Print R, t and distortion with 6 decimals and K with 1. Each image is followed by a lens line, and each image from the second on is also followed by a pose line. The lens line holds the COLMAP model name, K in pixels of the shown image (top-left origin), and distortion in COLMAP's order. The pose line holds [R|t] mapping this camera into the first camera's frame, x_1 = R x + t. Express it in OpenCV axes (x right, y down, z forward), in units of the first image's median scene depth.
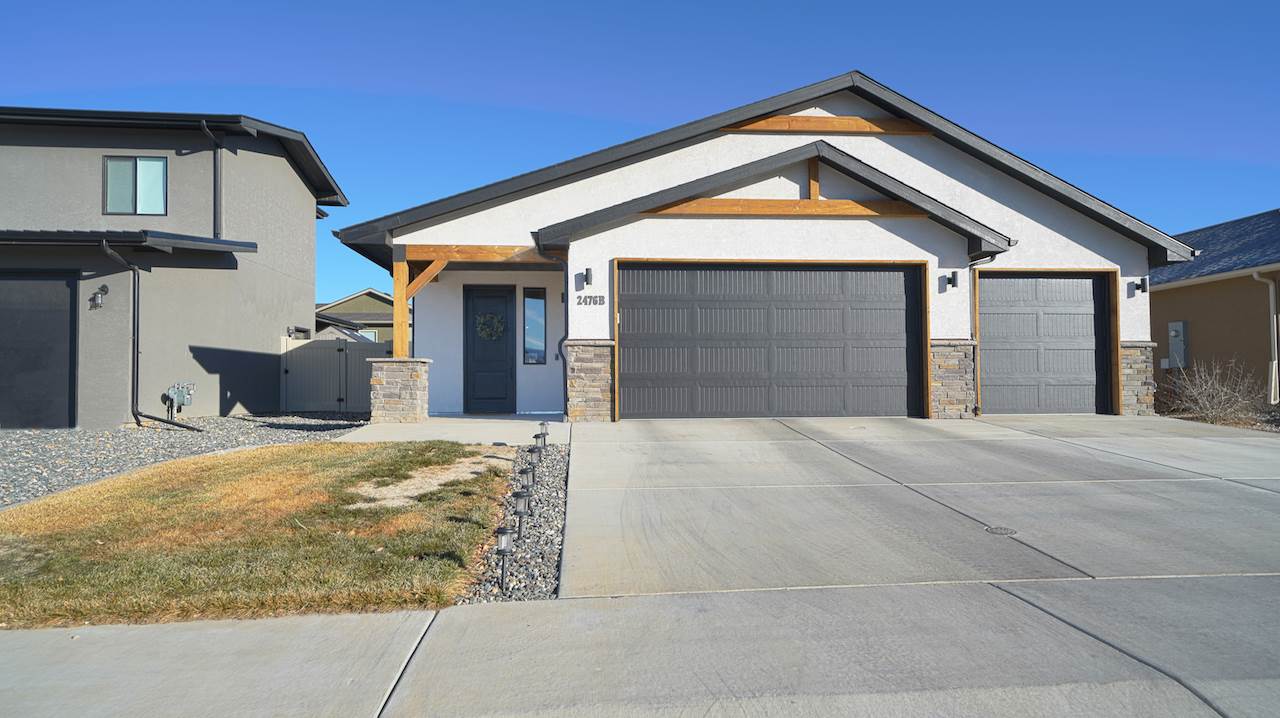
lens RADIAL K [[687.3, 0, 639.6], [0, 687.3, 367.5], [0, 0, 1]] dist [0.006846, 0.004711]
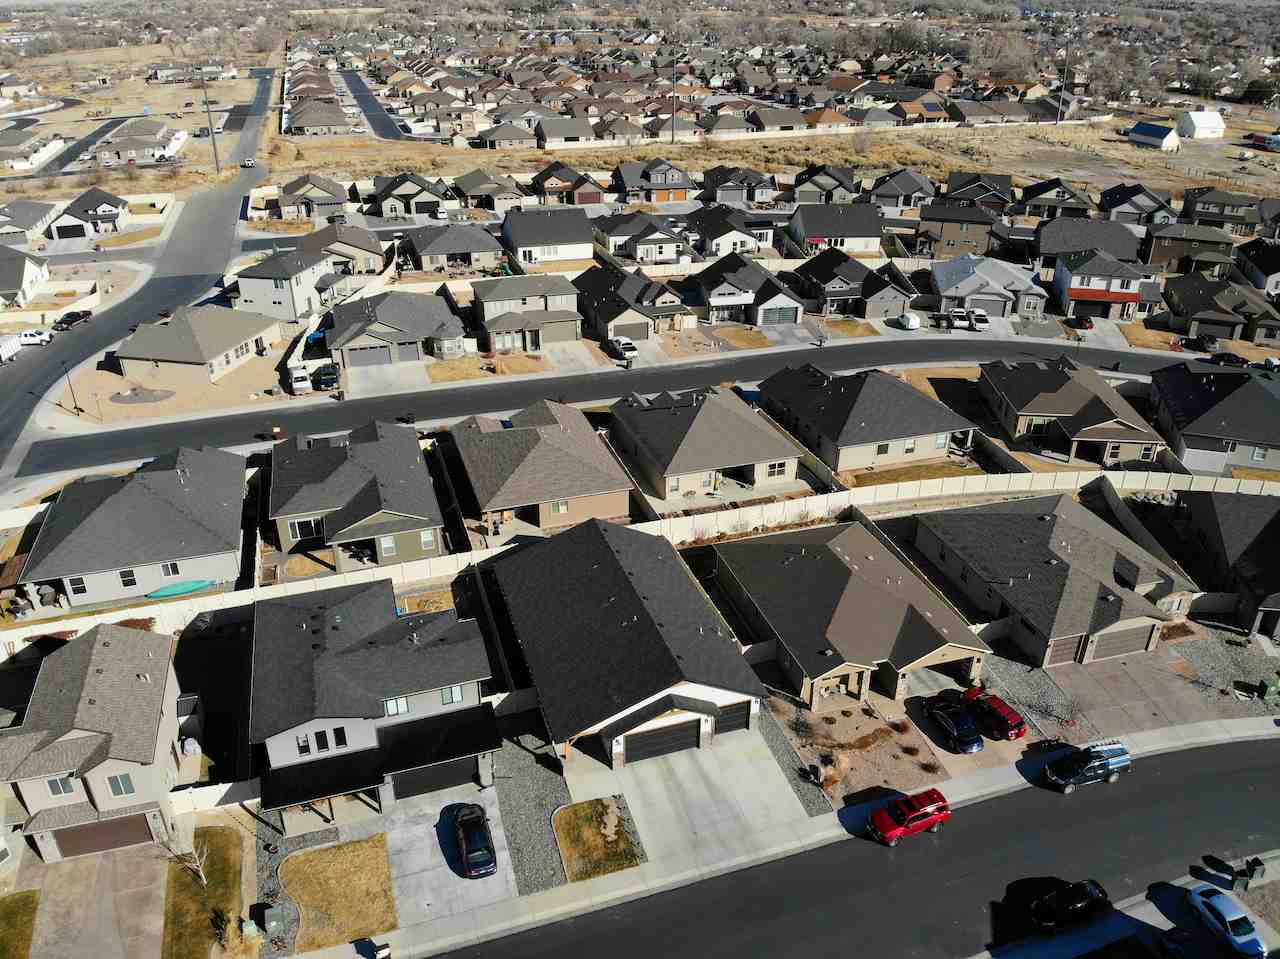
lens RADIAL K [[948.9, 0, 637.2], [0, 948.9, 481.2], [0, 0, 1]] dist [0.047427, -0.095584]
pose [[0.972580, -0.096760, 0.211483, -0.941508], [-0.019762, 0.871668, 0.489698, -3.956612], [-0.231726, -0.480450, 0.845855, -2.822295]]
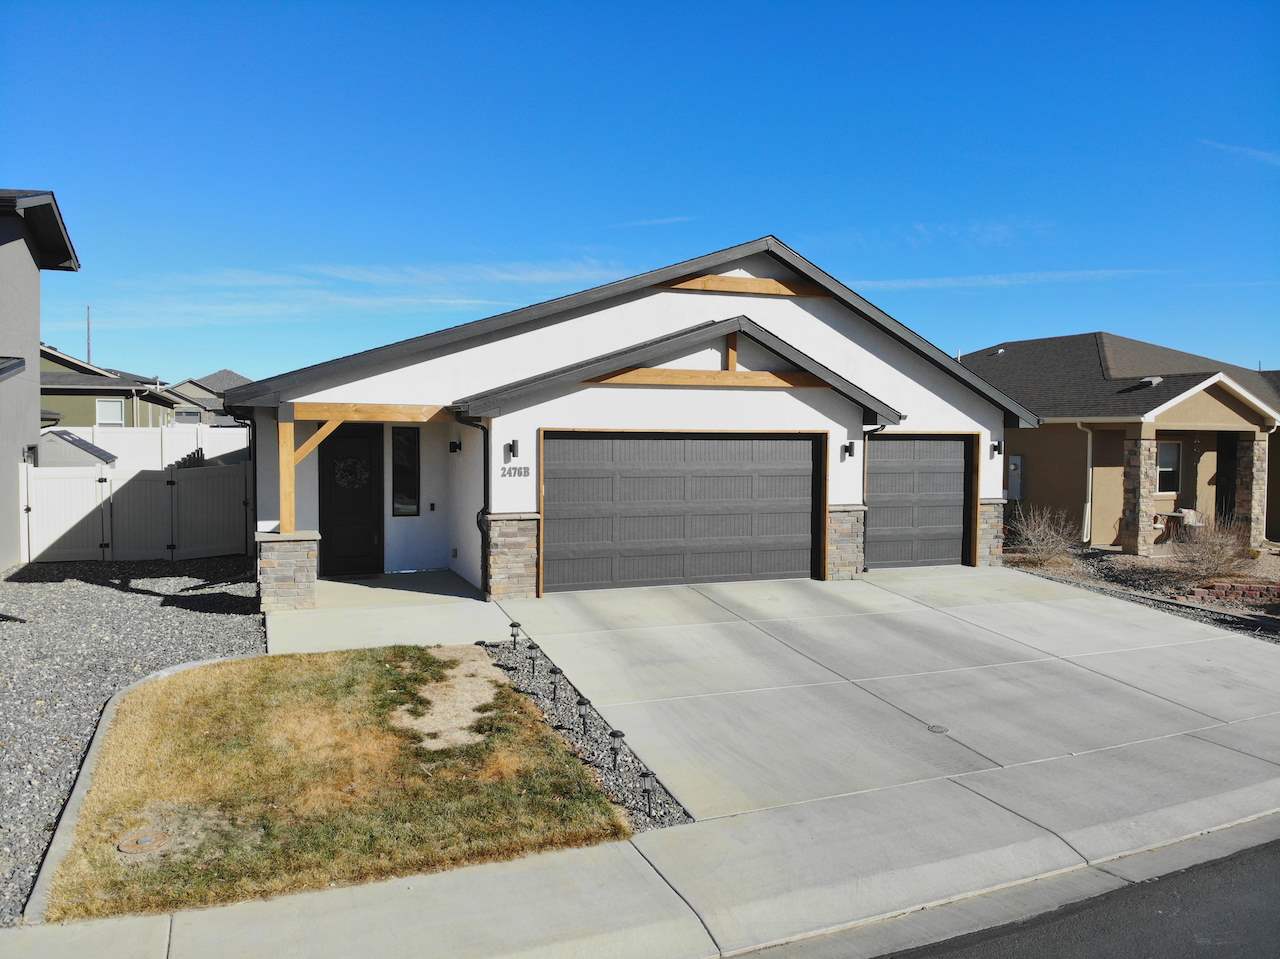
lens RADIAL K [[948.9, 0, 651.7], [0, 948.9, 472.5], [0, 0, 1]] dist [0.047427, -0.095584]
pose [[0.949076, 0.002887, 0.315035, -0.292036], [-0.024992, 0.997497, 0.066151, -0.181233], [-0.314055, -0.070655, 0.946772, -0.281325]]
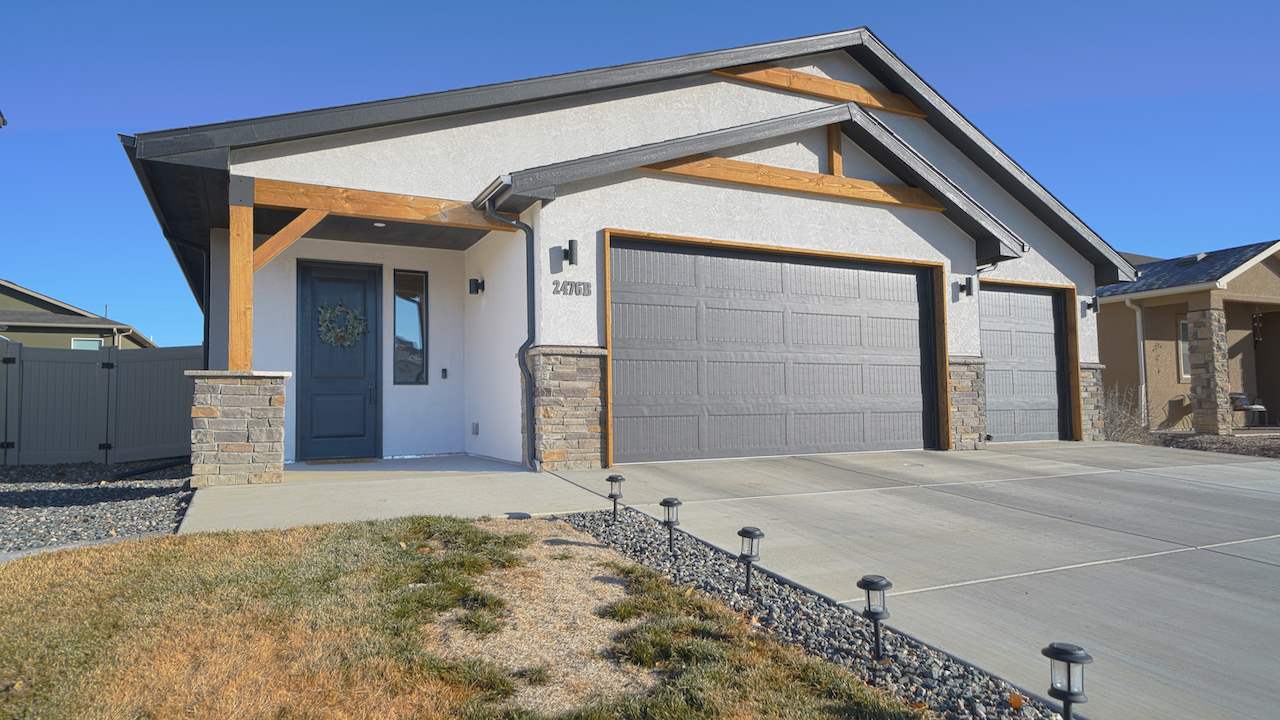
lens RADIAL K [[765.0, 0, 641.3], [0, 765.0, 367.5], [0, 0, 1]] dist [0.014905, 0.010931]
pose [[0.926344, 0.013303, 0.376444, -0.279259], [-0.000723, 0.999437, -0.033542, 0.004811], [-0.376679, 0.030799, 0.925832, 0.273570]]
